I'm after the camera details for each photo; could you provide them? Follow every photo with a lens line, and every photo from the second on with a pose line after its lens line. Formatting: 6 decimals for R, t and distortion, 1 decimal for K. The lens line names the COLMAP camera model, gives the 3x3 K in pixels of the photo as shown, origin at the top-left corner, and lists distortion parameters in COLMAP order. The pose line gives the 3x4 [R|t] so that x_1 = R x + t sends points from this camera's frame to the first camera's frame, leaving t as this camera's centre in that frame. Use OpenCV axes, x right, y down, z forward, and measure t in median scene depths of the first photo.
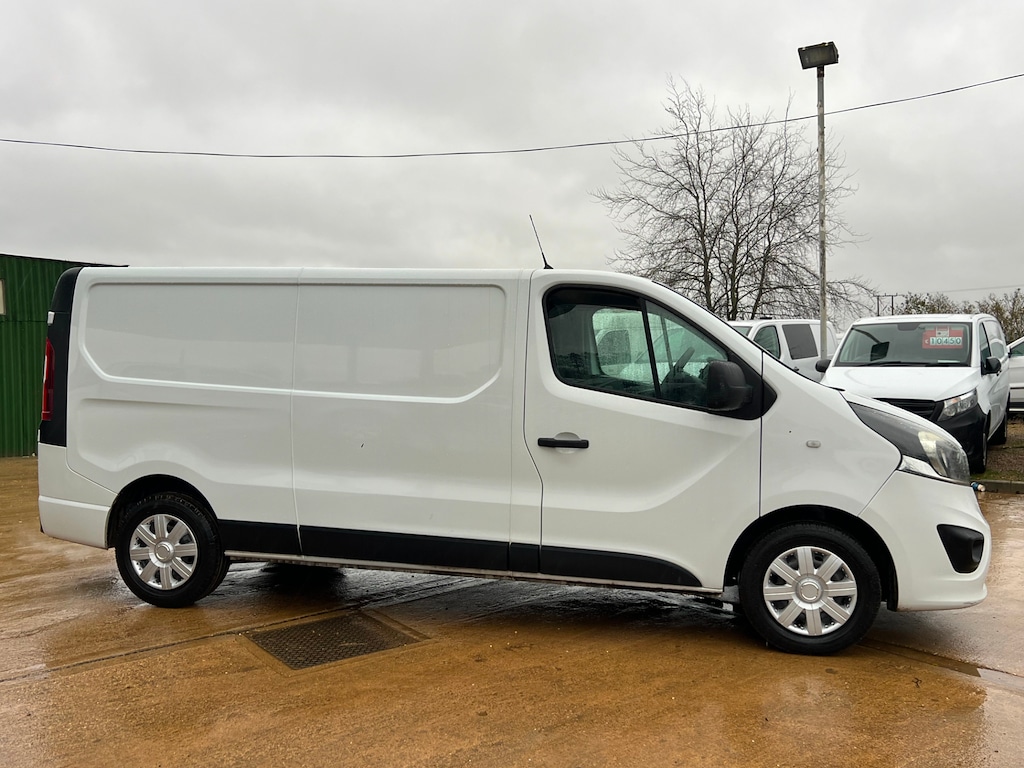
lens RADIAL K [[875.0, 0, 509.5], [0, 875.0, 385.5], [0, 0, 1]] dist [0.075392, -0.109016]
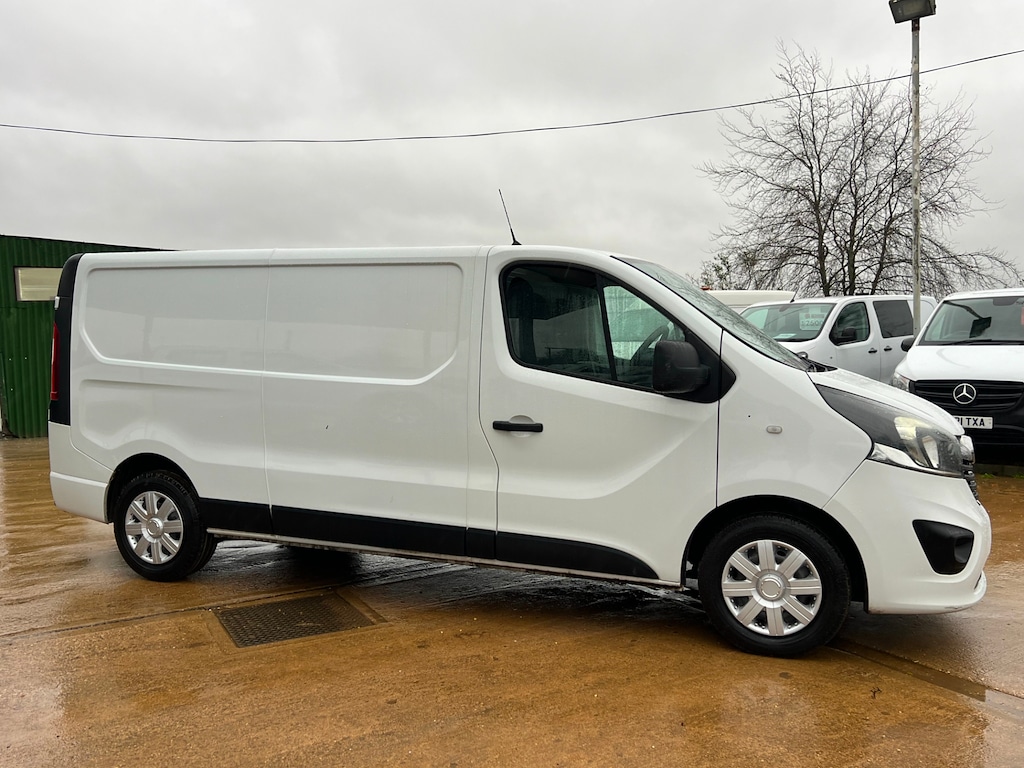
lens RADIAL K [[875.0, 0, 509.5], [0, 875.0, 385.5], [0, 0, 1]] dist [0.075392, -0.109016]
pose [[0.989257, 0.002101, -0.146171, 0.176458], [0.001024, 0.999773, 0.021302, 0.000326], [0.146182, -0.021222, 0.989030, 0.042272]]
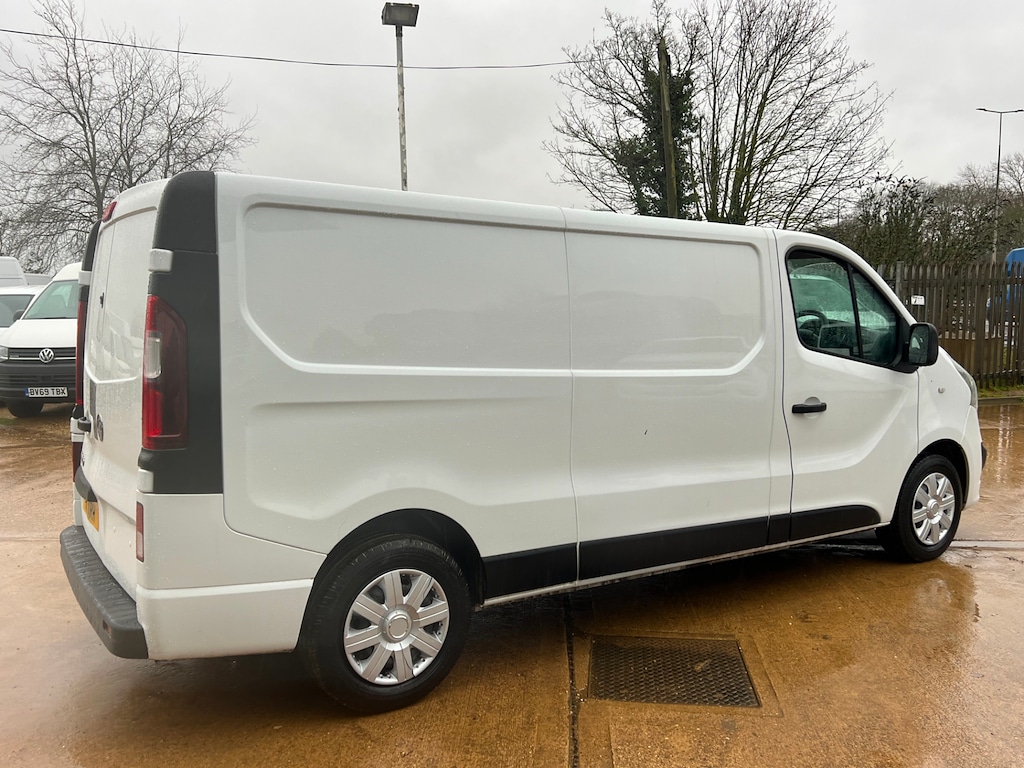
lens RADIAL K [[873.8, 0, 508.2], [0, 873.8, 382.1], [0, 0, 1]] dist [0.073127, -0.098503]
pose [[0.686090, -0.065479, 0.724564, -0.820855], [0.027698, 0.997570, 0.063924, -0.033572], [-0.726989, -0.023788, 0.686237, 0.511042]]
